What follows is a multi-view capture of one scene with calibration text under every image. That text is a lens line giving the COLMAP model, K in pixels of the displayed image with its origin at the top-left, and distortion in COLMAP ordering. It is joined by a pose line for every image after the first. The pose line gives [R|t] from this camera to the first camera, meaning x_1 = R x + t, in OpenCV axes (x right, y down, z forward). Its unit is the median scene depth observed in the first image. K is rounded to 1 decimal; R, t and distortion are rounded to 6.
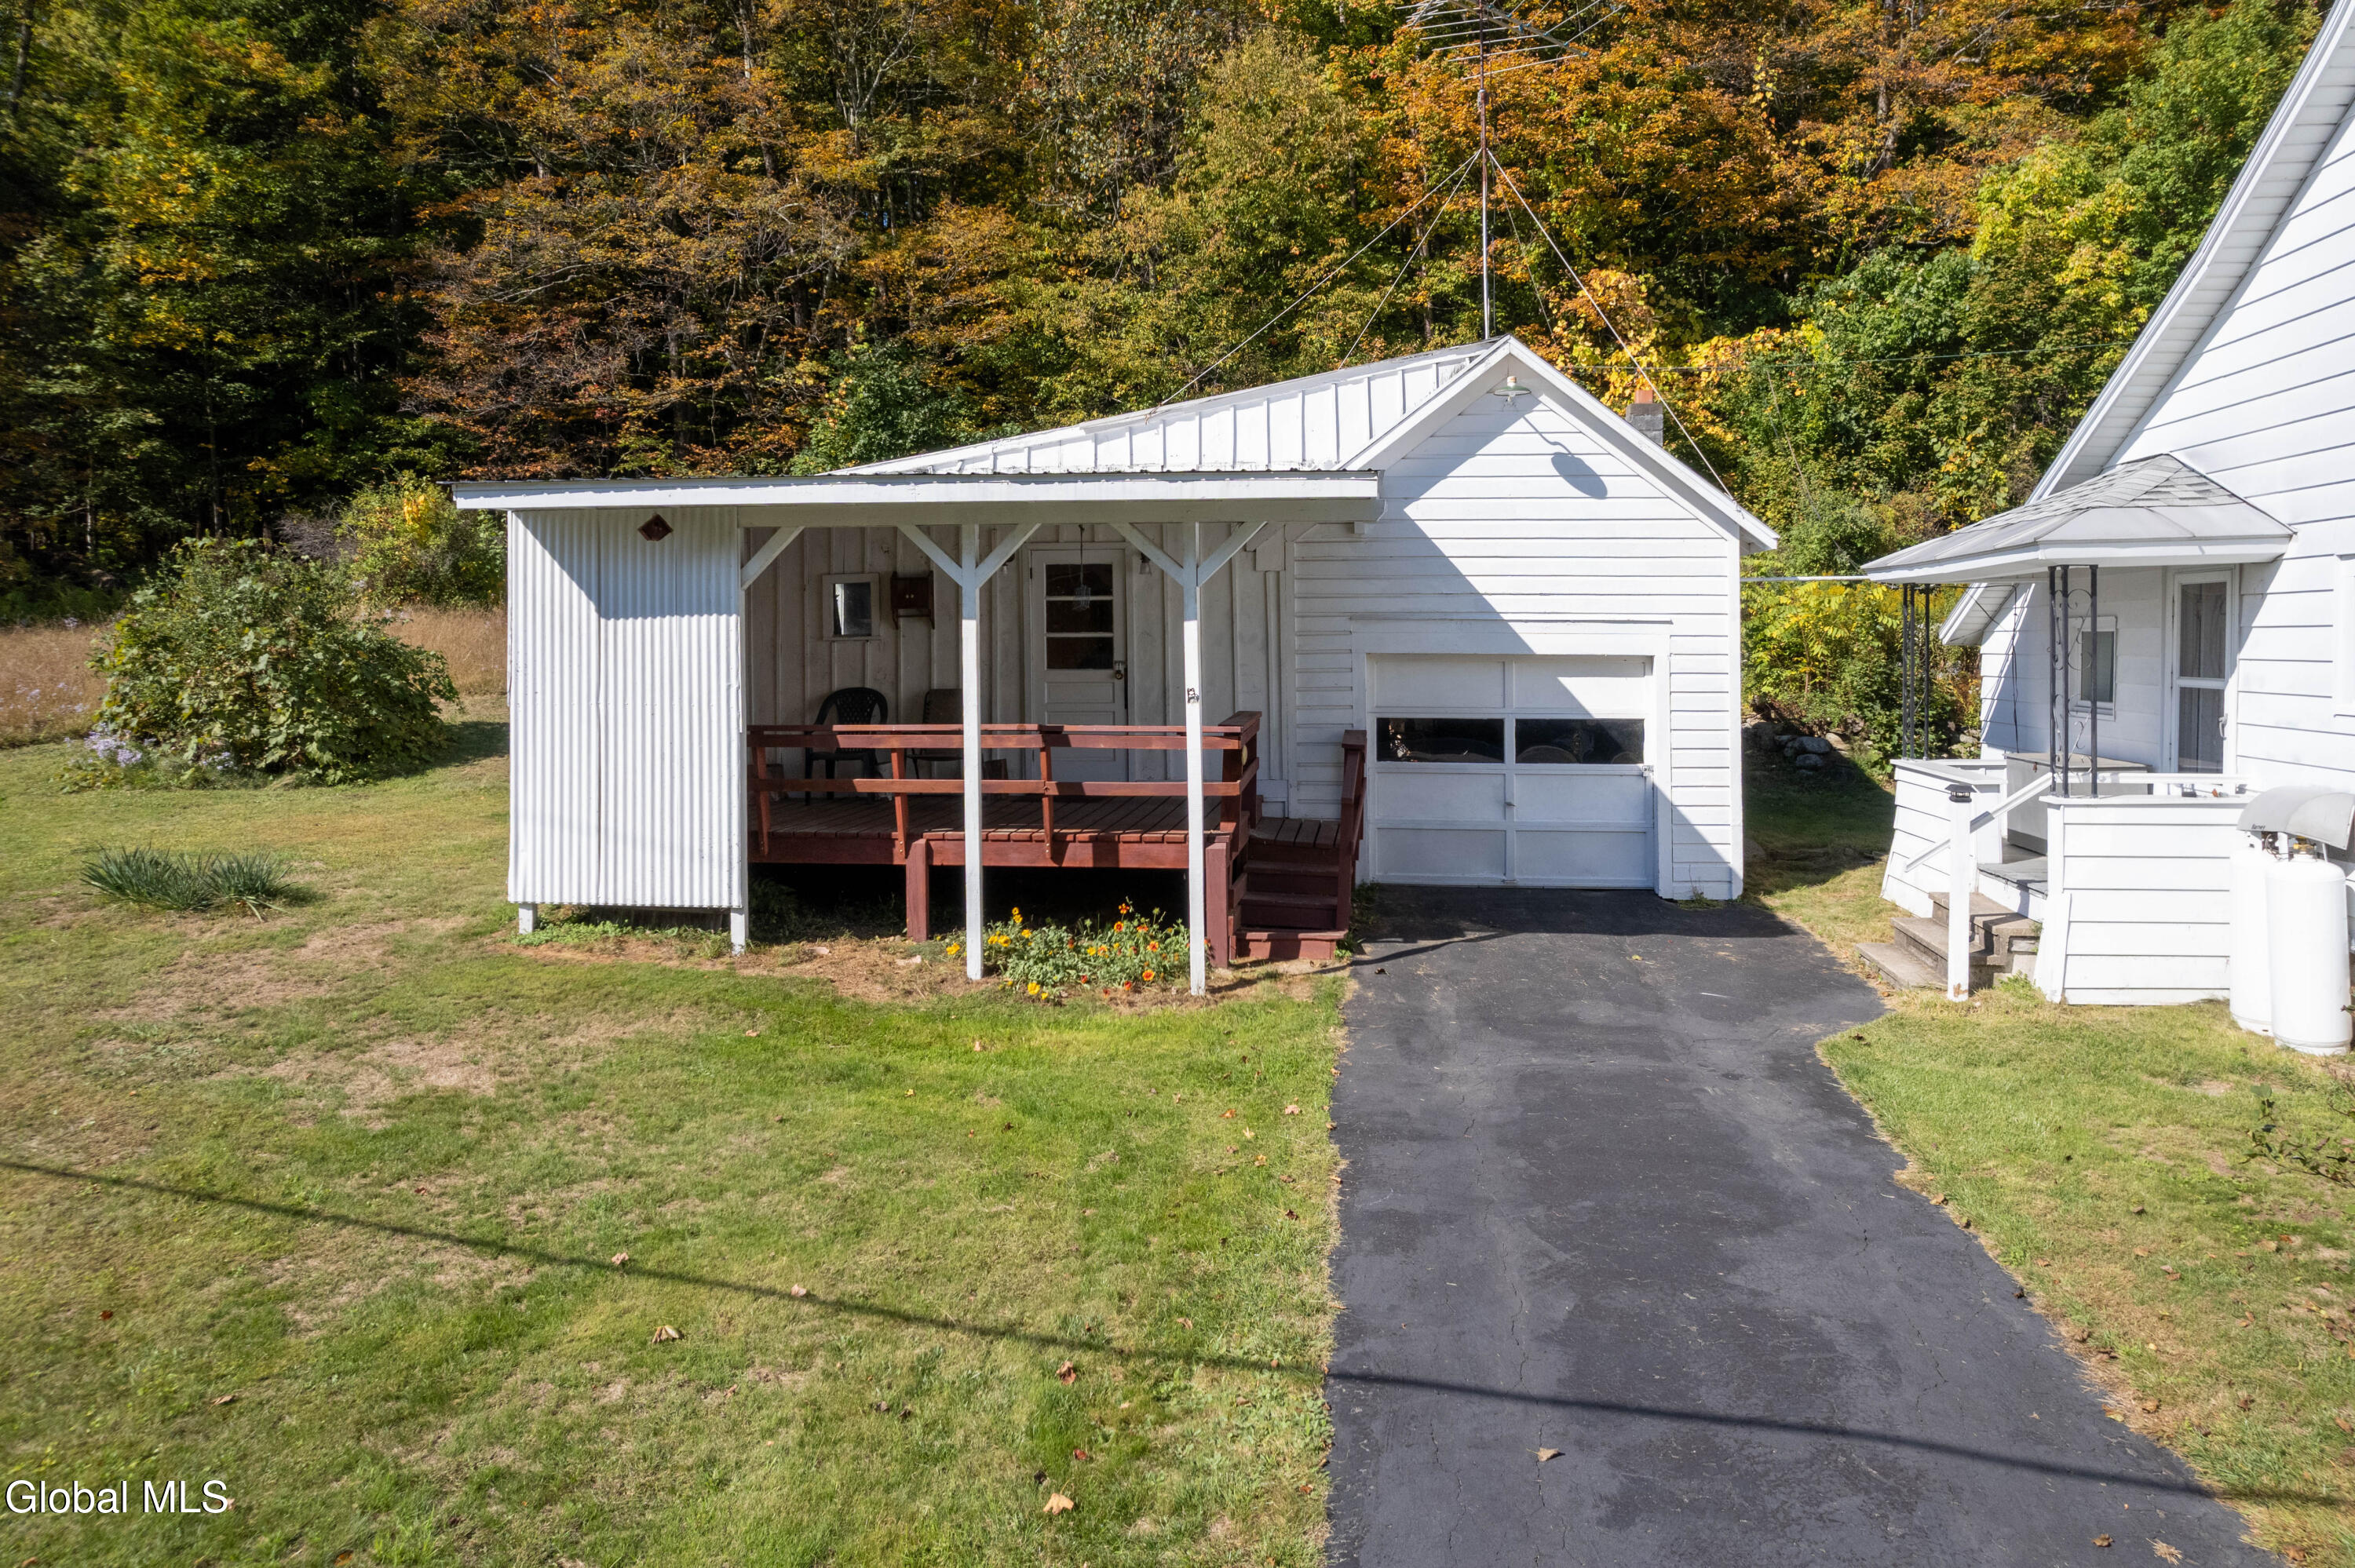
lens RADIAL K [[1540.3, 0, 1298.2], [0, 1540.3, 676.6], [0, 0, 1]] dist [-0.060827, 0.046649]
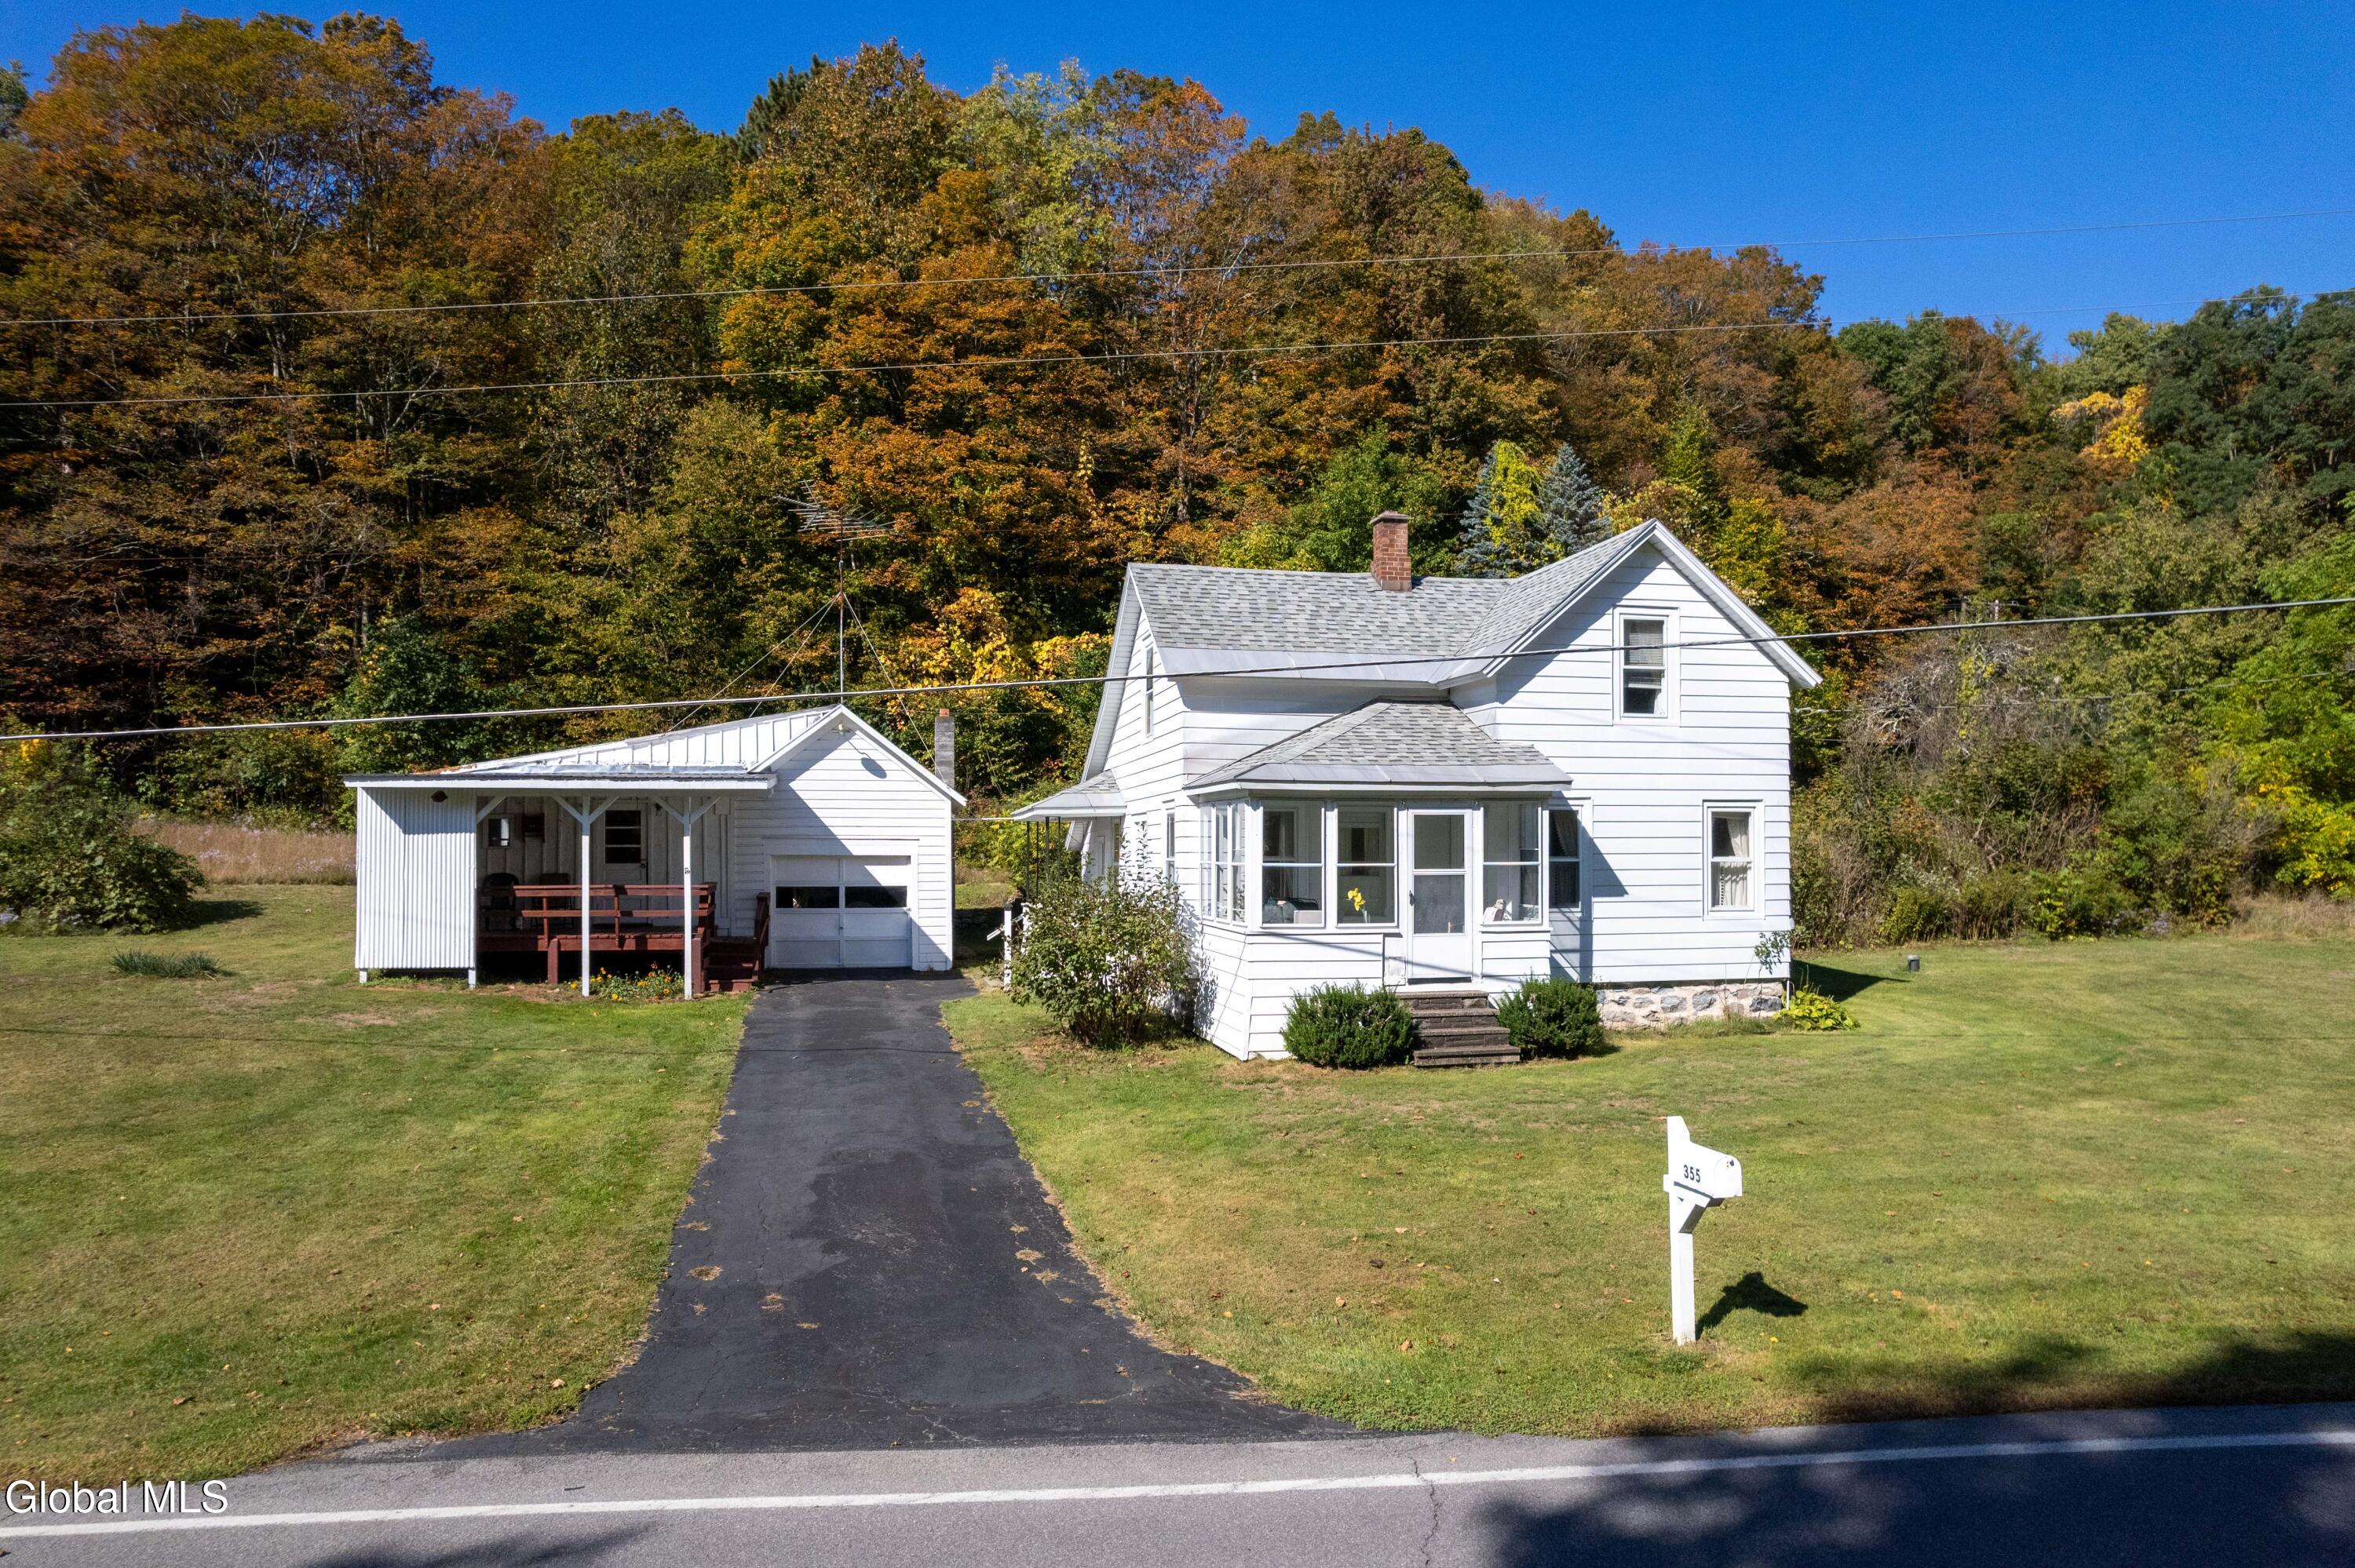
lens RADIAL K [[1543.7, 0, 1177.5], [0, 1543.7, 784.0], [0, 0, 1]] dist [-0.047445, -0.001344]
pose [[0.963261, 0.012159, 0.268292, 0.012937], [0.007552, 0.997353, -0.072314, 0.035845], [-0.268462, 0.071683, 0.960620, -0.933750]]
